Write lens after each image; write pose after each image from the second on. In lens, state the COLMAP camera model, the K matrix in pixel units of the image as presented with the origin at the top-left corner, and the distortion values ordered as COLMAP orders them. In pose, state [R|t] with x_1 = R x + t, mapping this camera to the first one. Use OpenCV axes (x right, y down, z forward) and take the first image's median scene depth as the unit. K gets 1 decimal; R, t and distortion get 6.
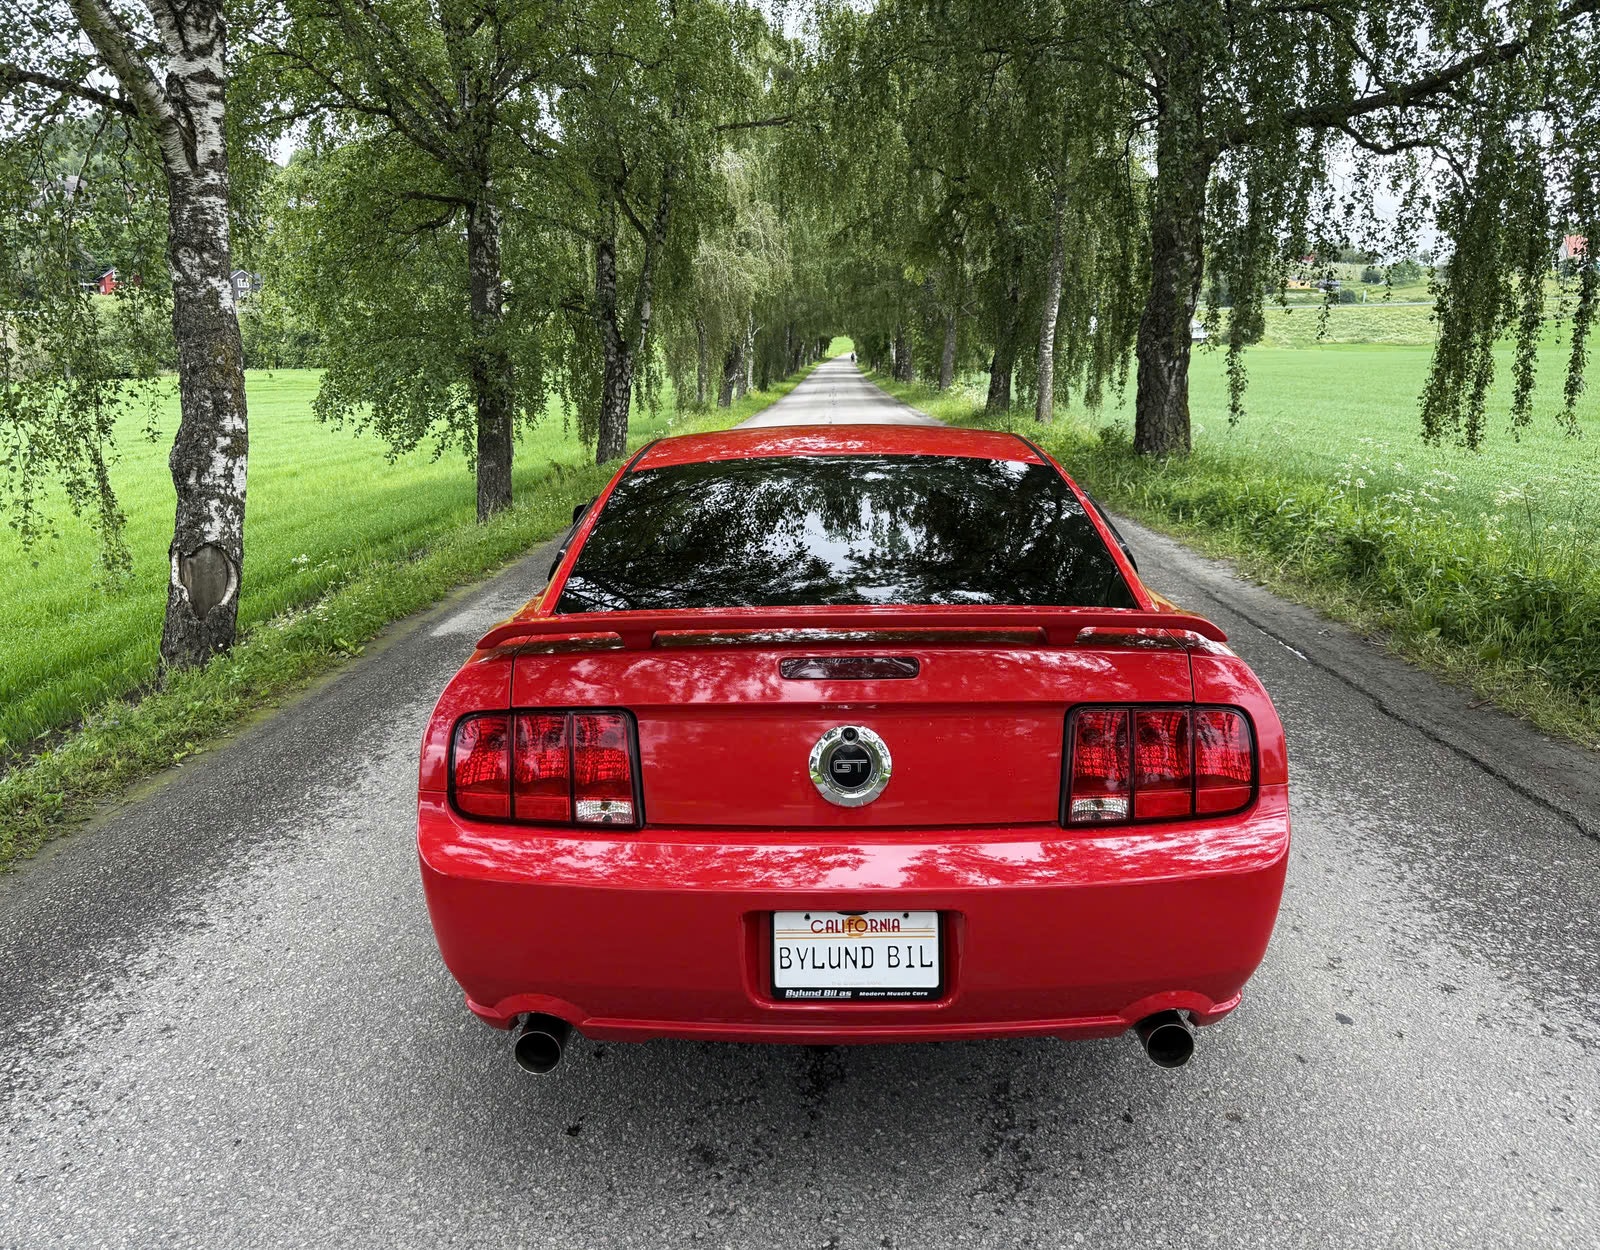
lens RADIAL K [[1241.9, 0, 792.0], [0, 1241.9, 601.0], [0, 0, 1]] dist [0.013422, -0.030130]
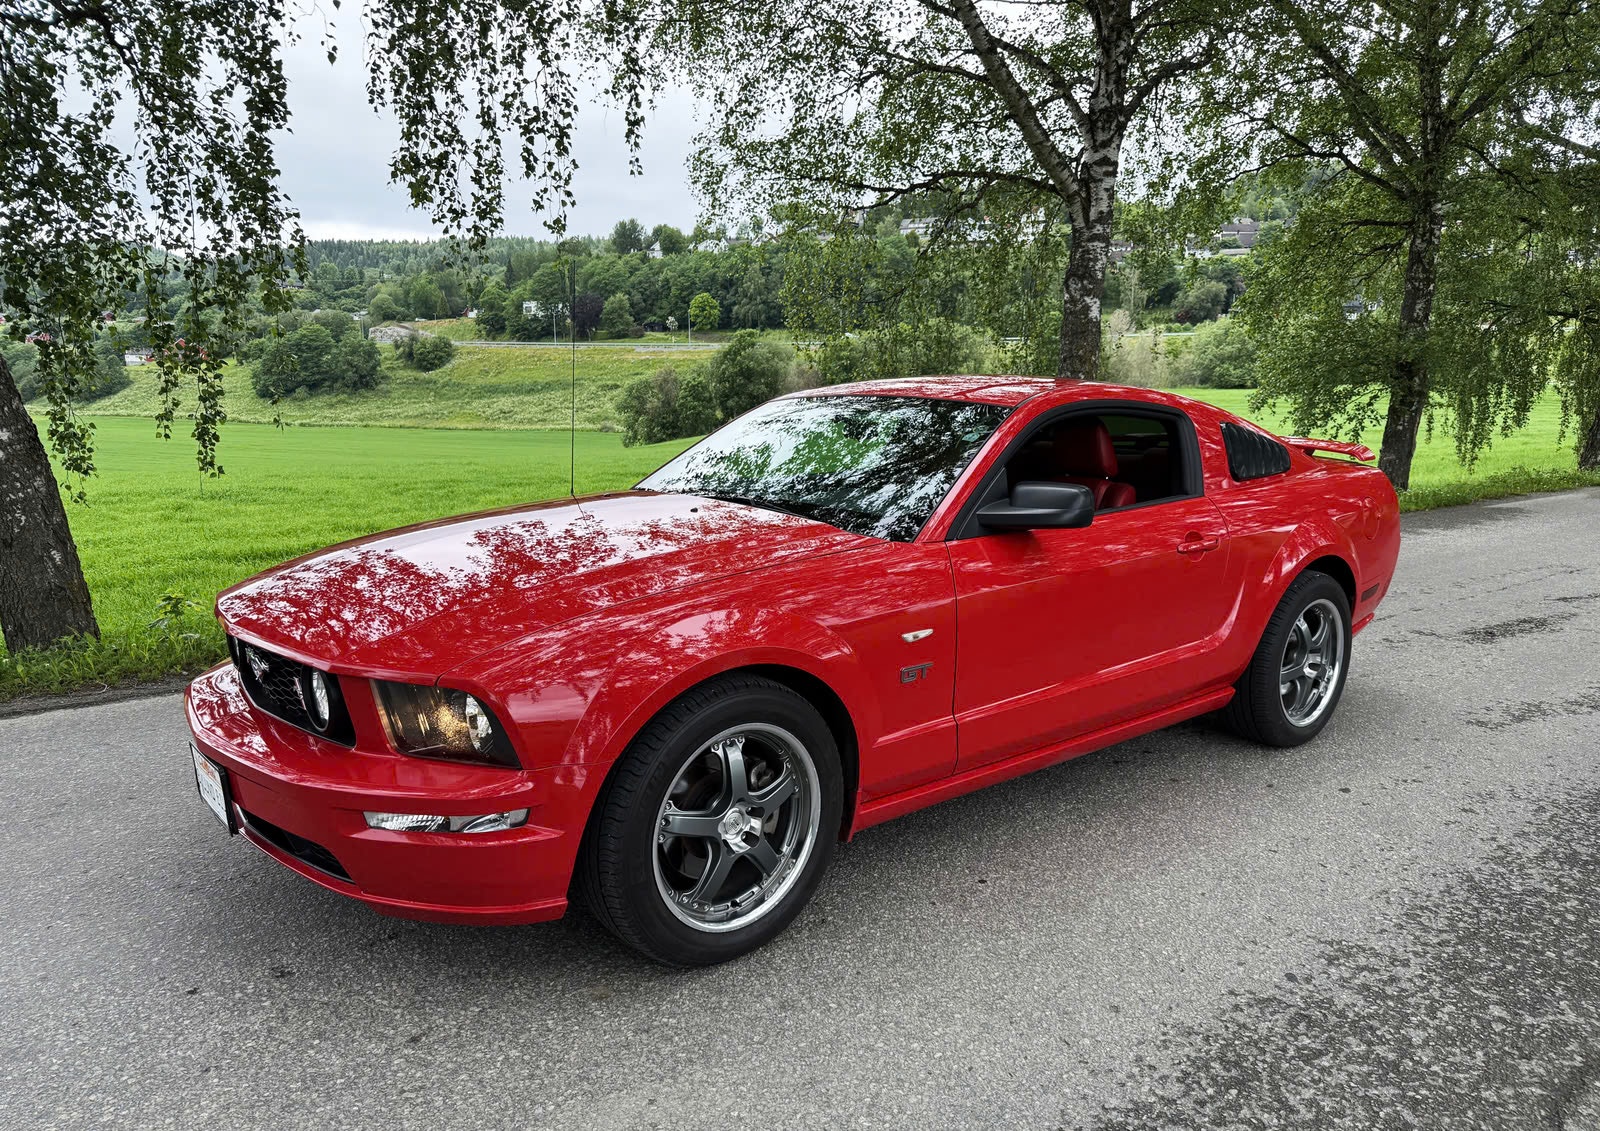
lens RADIAL K [[1142.3, 0, 796.8], [0, 1142.3, 619.0], [0, 0, 1]] dist [0.032100, -0.040932]
pose [[0.645513, 0.174924, -0.743448, 0.410908], [-0.162957, 0.982548, 0.089691, 0.055462], [0.746162, 0.063253, 0.662752, -0.156683]]
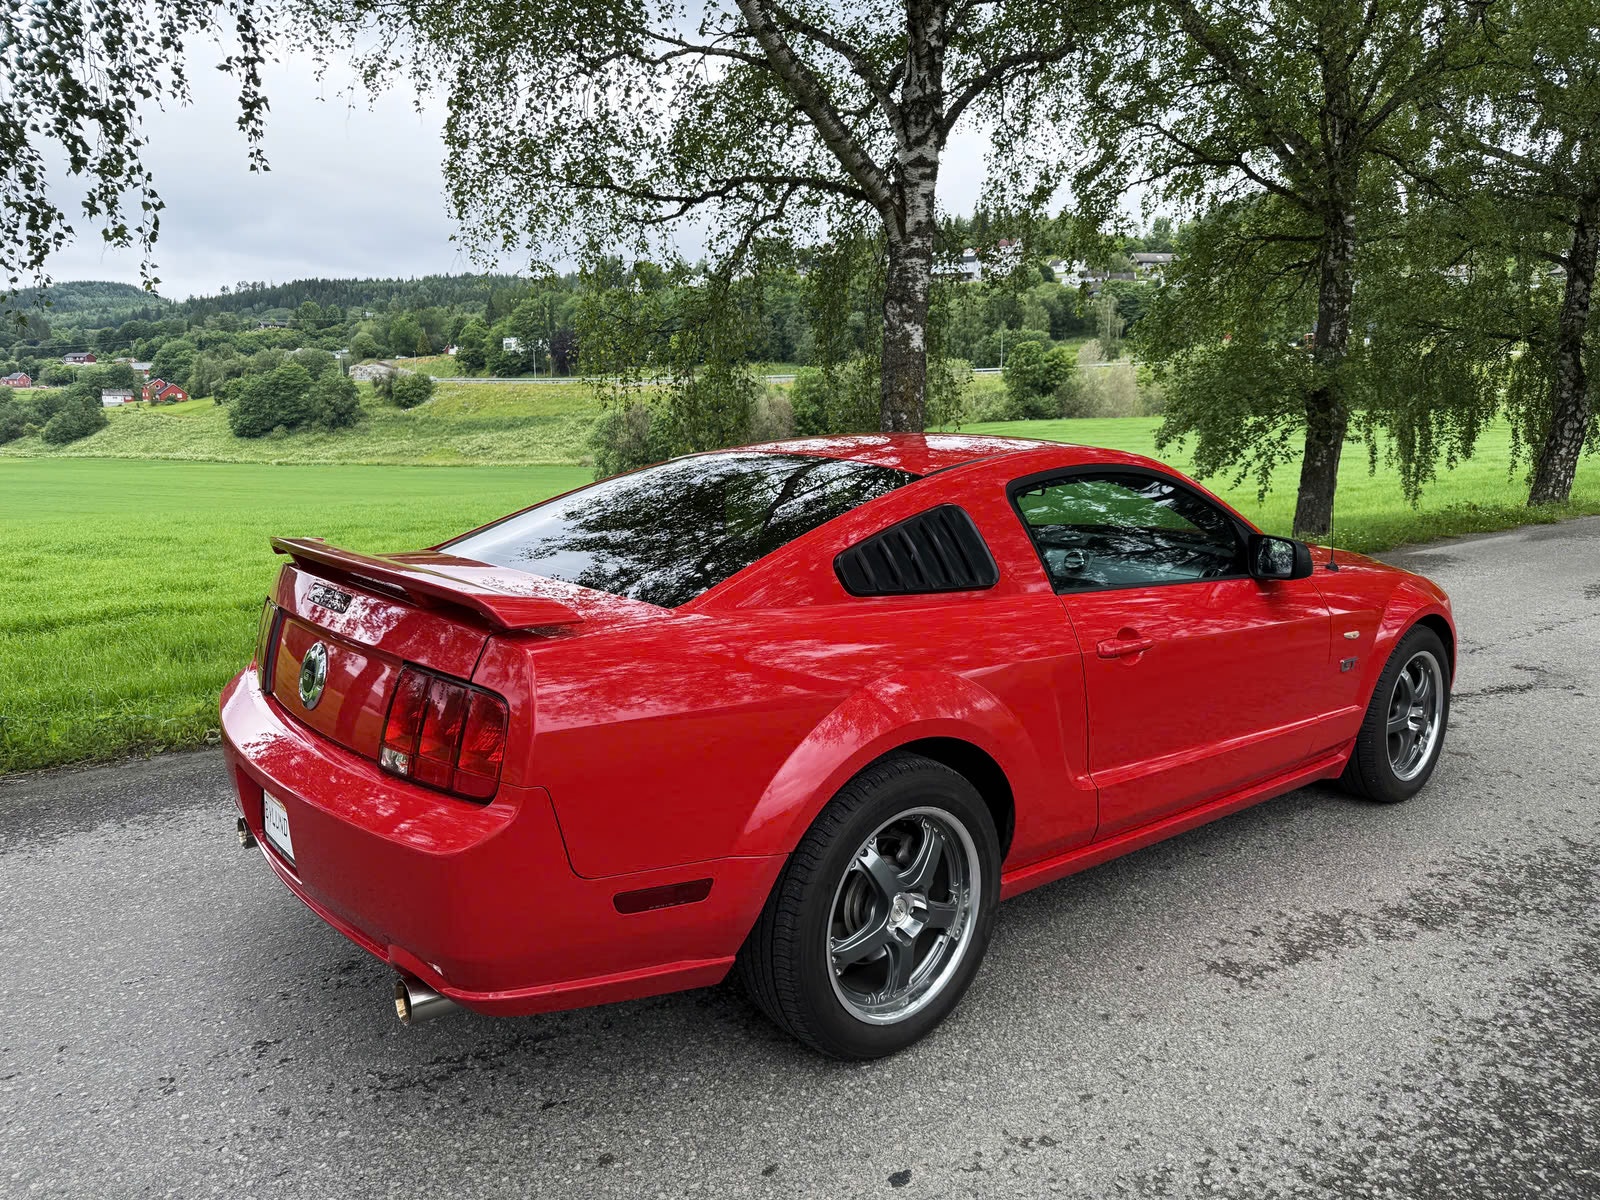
lens RADIAL K [[1119.2, 0, 813.9], [0, 1119.2, 621.5], [0, 0, 1]] dist [0.040039, -0.054506]
pose [[0.654732, 0.150377, -0.740752, 0.370528], [-0.149509, 0.986412, 0.068101, -0.023783], [0.740927, 0.066161, 0.668318, 0.187848]]
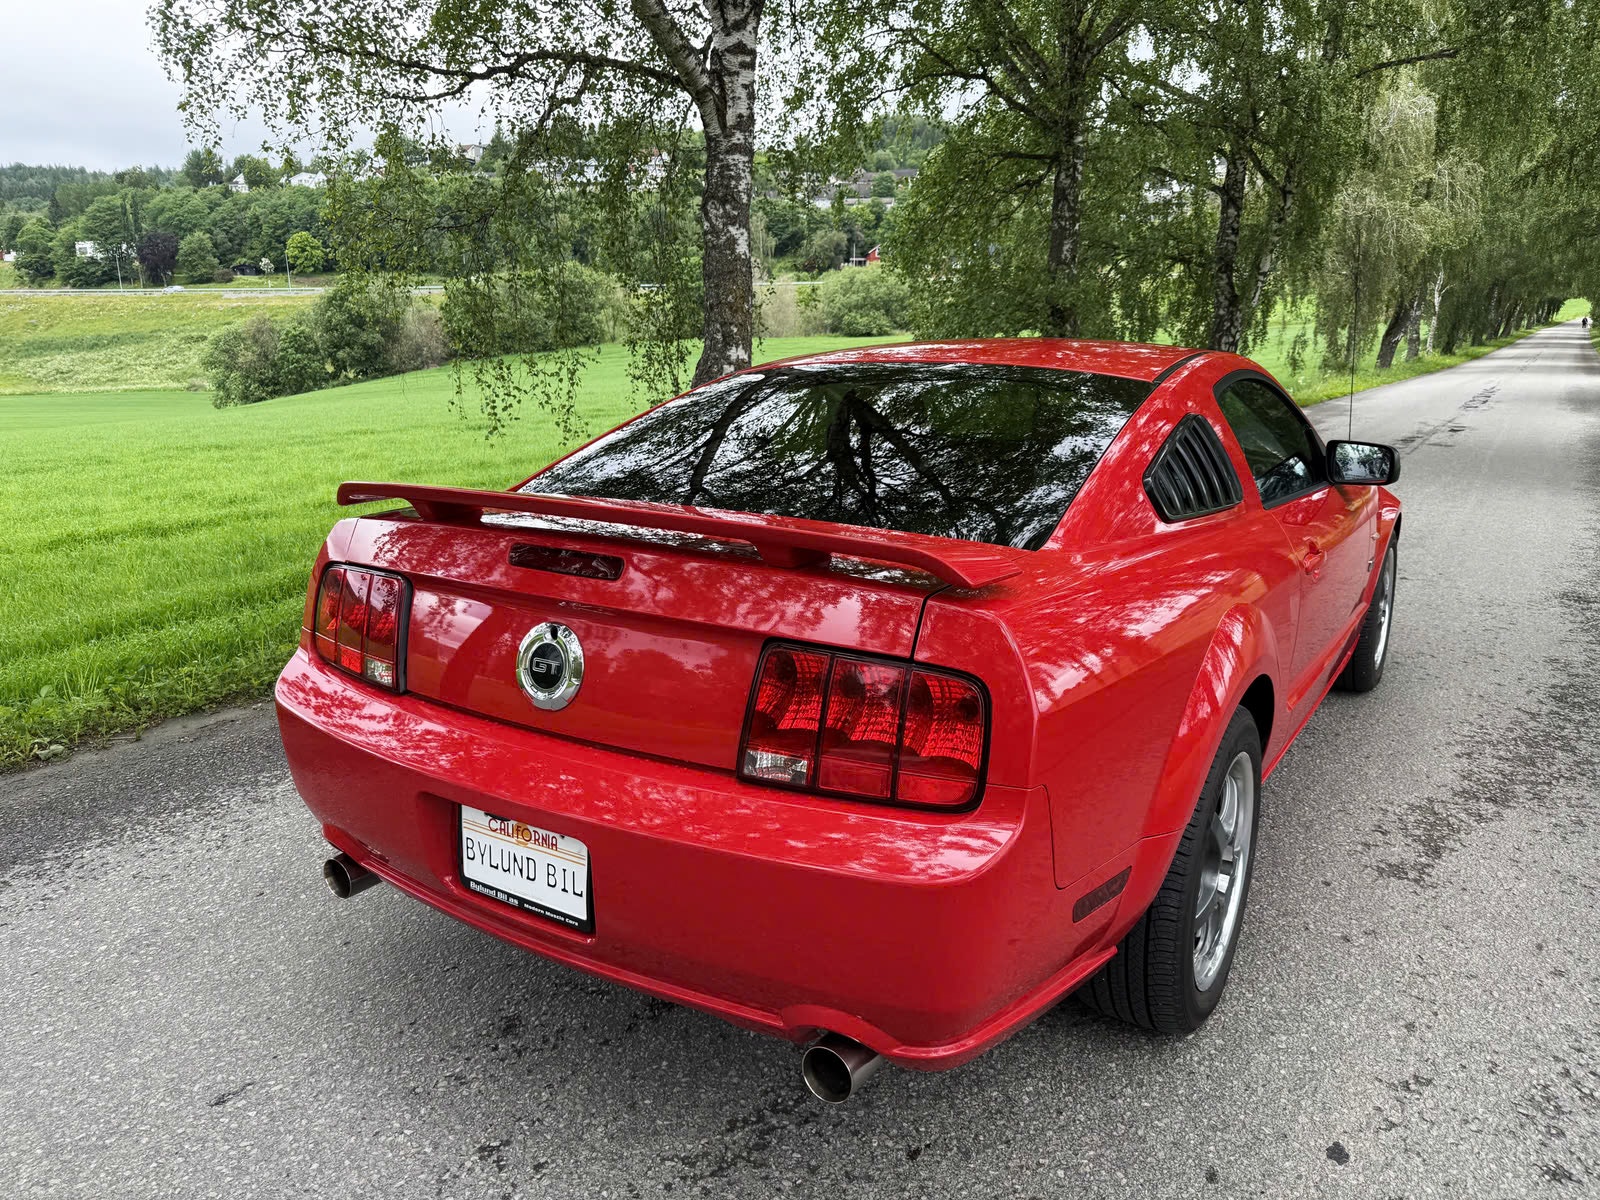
lens RADIAL K [[1119.2, 0, 809.5], [0, 1119.2, 613.6], [0, 0, 1]] dist [0.040039, -0.054506]
pose [[0.851440, 0.139783, -0.505481, 0.190813], [-0.108396, 0.989919, 0.091163, -0.001057], [0.513129, -0.022828, 0.858008, 0.115382]]
